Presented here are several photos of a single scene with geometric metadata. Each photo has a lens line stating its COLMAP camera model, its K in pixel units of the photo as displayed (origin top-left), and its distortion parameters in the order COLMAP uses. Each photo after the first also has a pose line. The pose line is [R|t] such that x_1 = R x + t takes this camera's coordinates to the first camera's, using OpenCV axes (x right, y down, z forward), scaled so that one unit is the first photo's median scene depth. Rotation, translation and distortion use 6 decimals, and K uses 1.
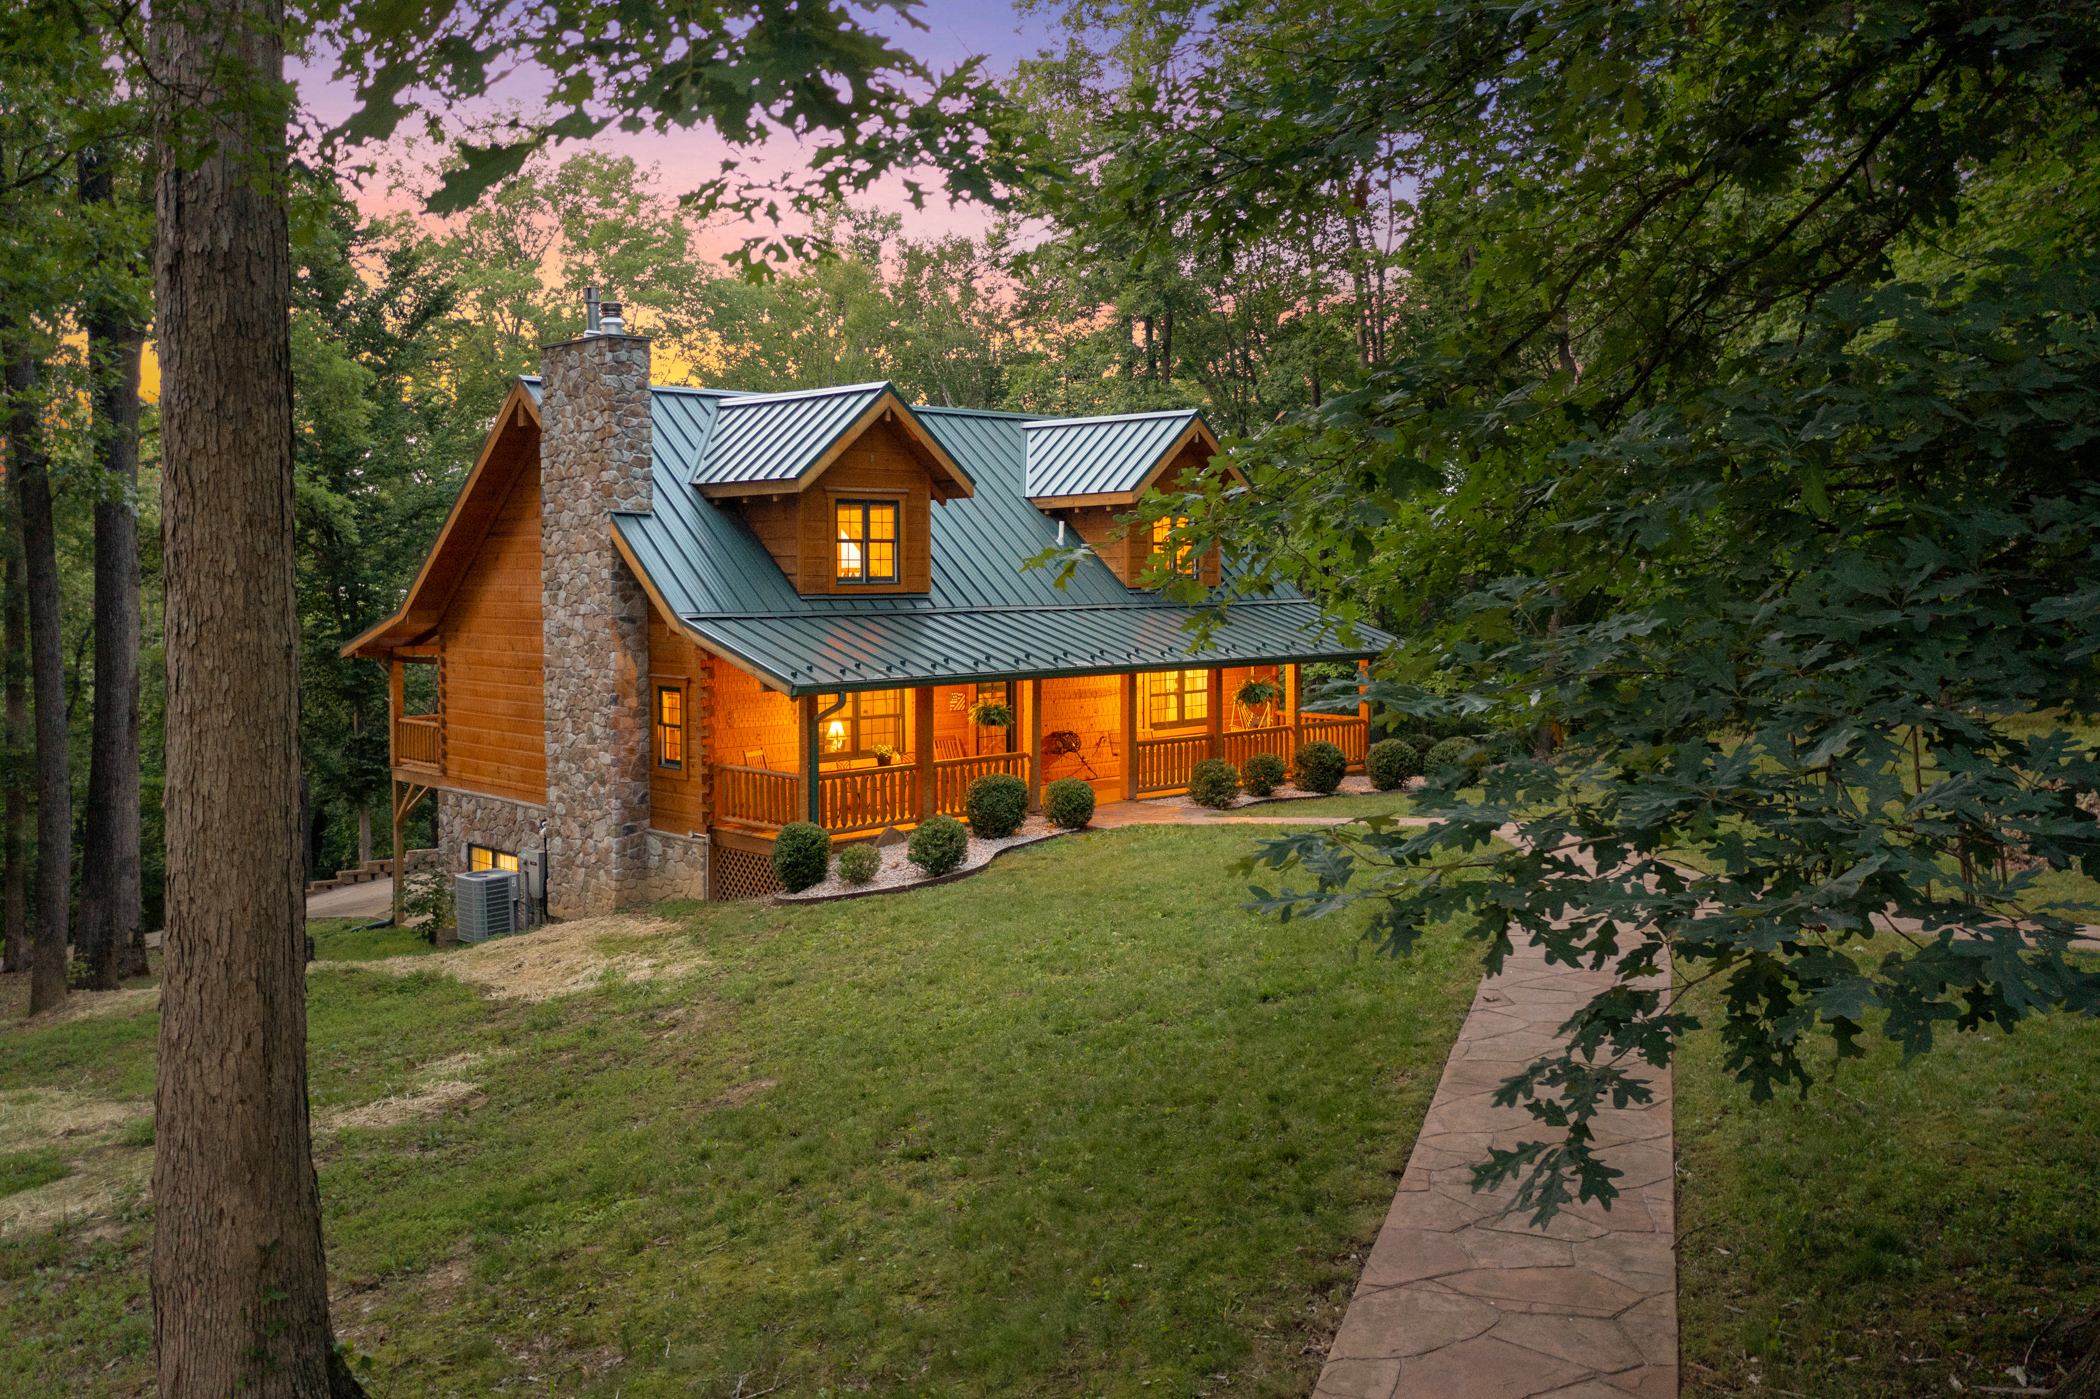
lens RADIAL K [[1712.9, 0, 1033.3], [0, 1712.9, 682.5], [0, 0, 1]] dist [-0.004336, -0.003618]
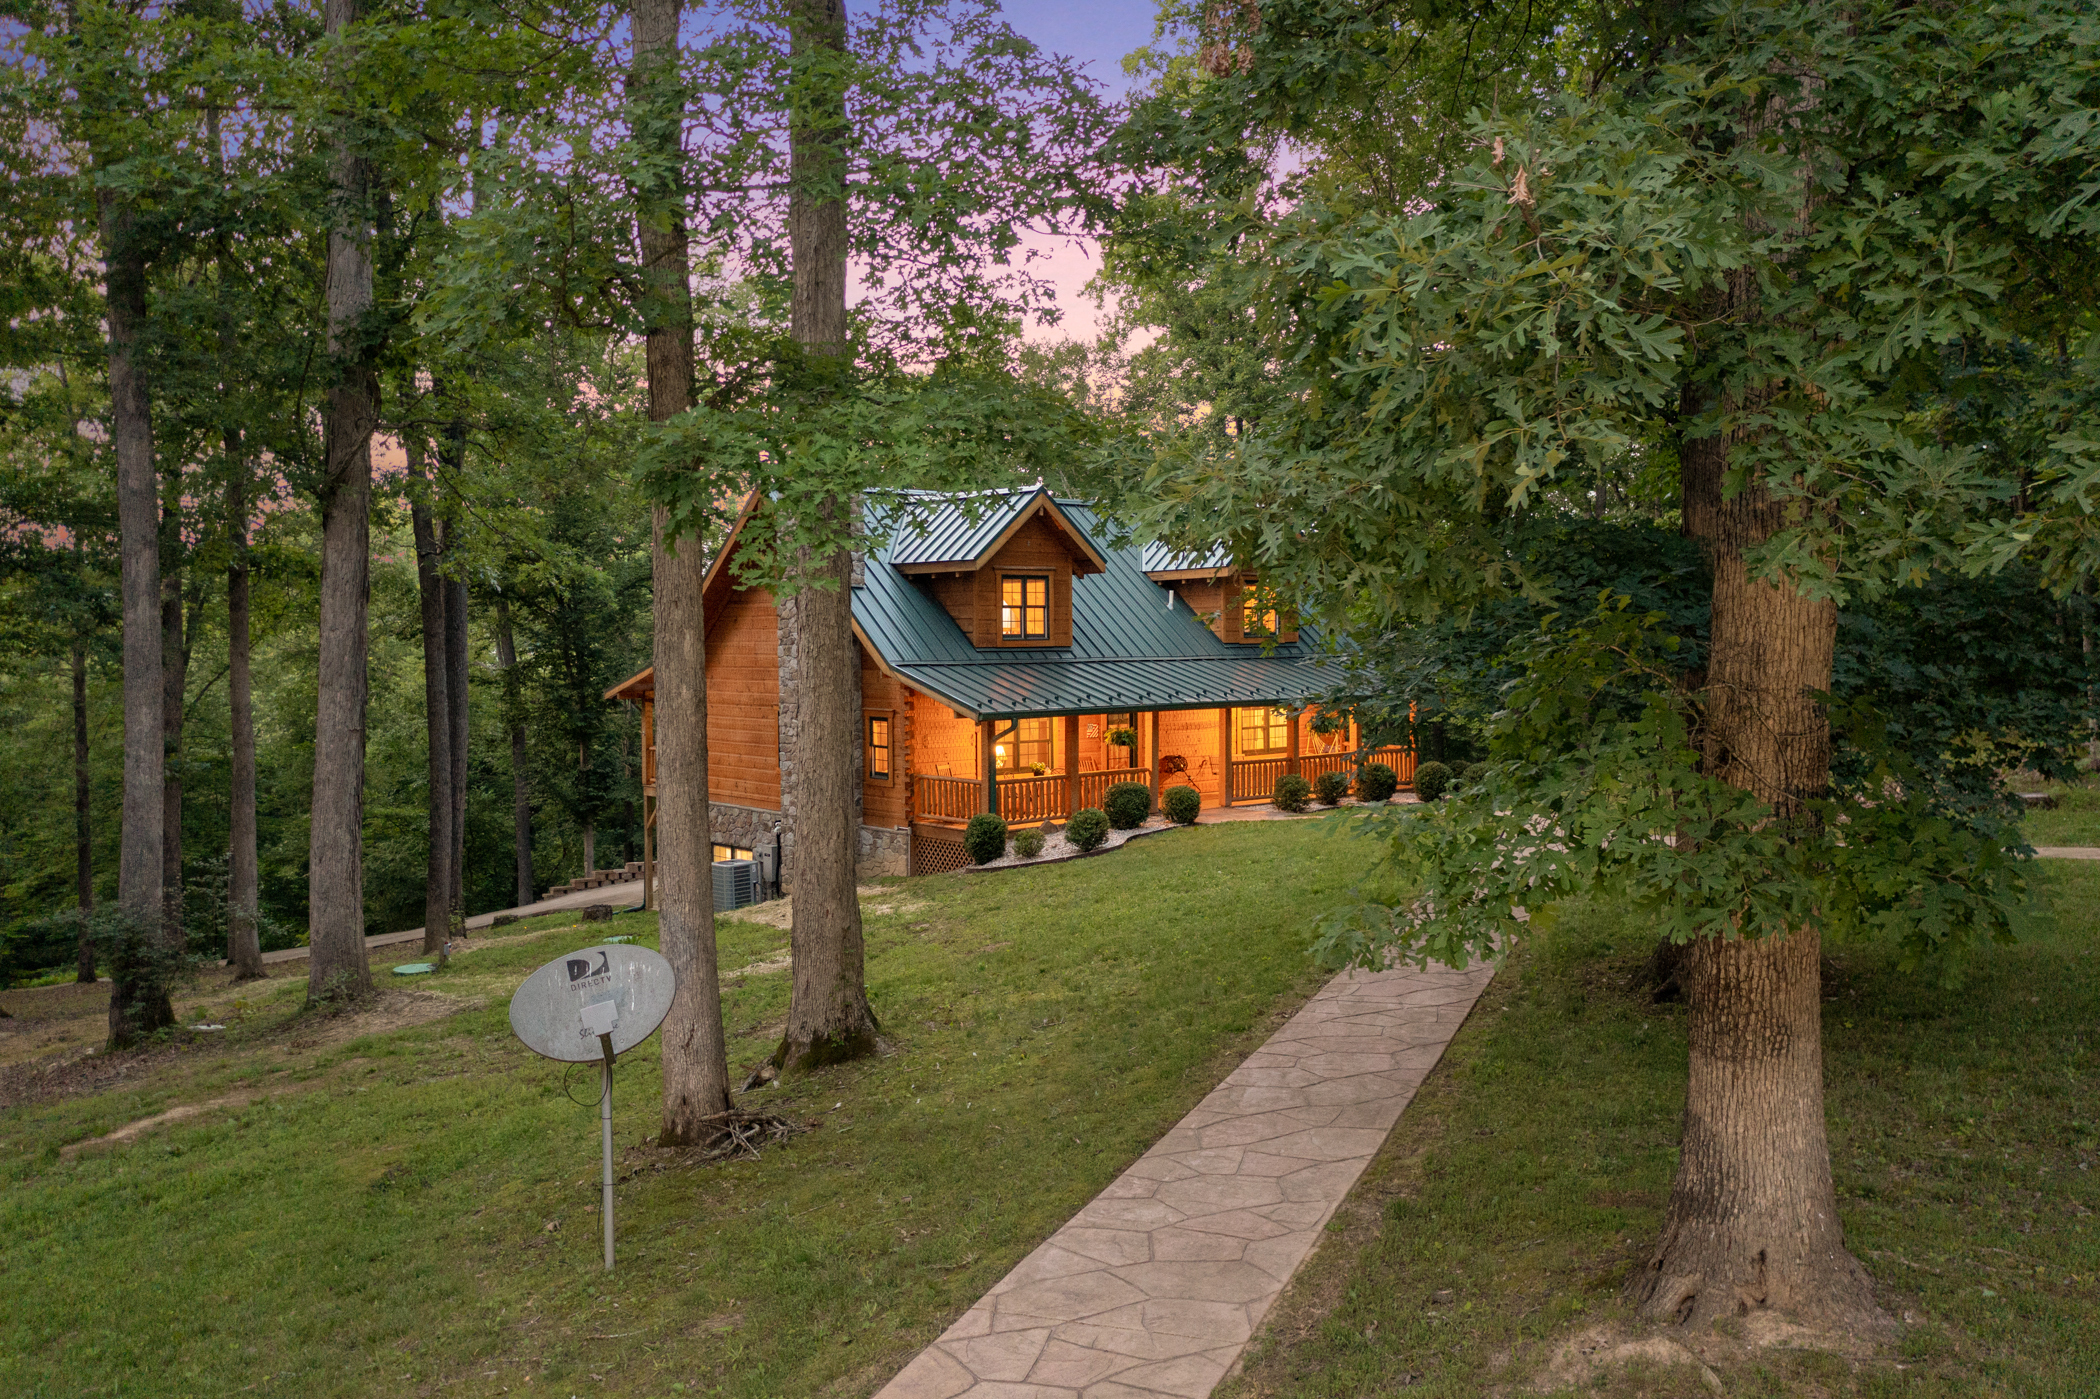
lens RADIAL K [[1712.9, 0, 1071.2], [0, 1712.9, 712.1], [0, 0, 1]] dist [-0.004336, -0.003618]
pose [[0.999545, -0.000769, -0.030148, -0.022354], [0.000179, 0.999809, -0.019557, 0.023348], [0.030157, 0.019543, 0.999354, -0.305470]]
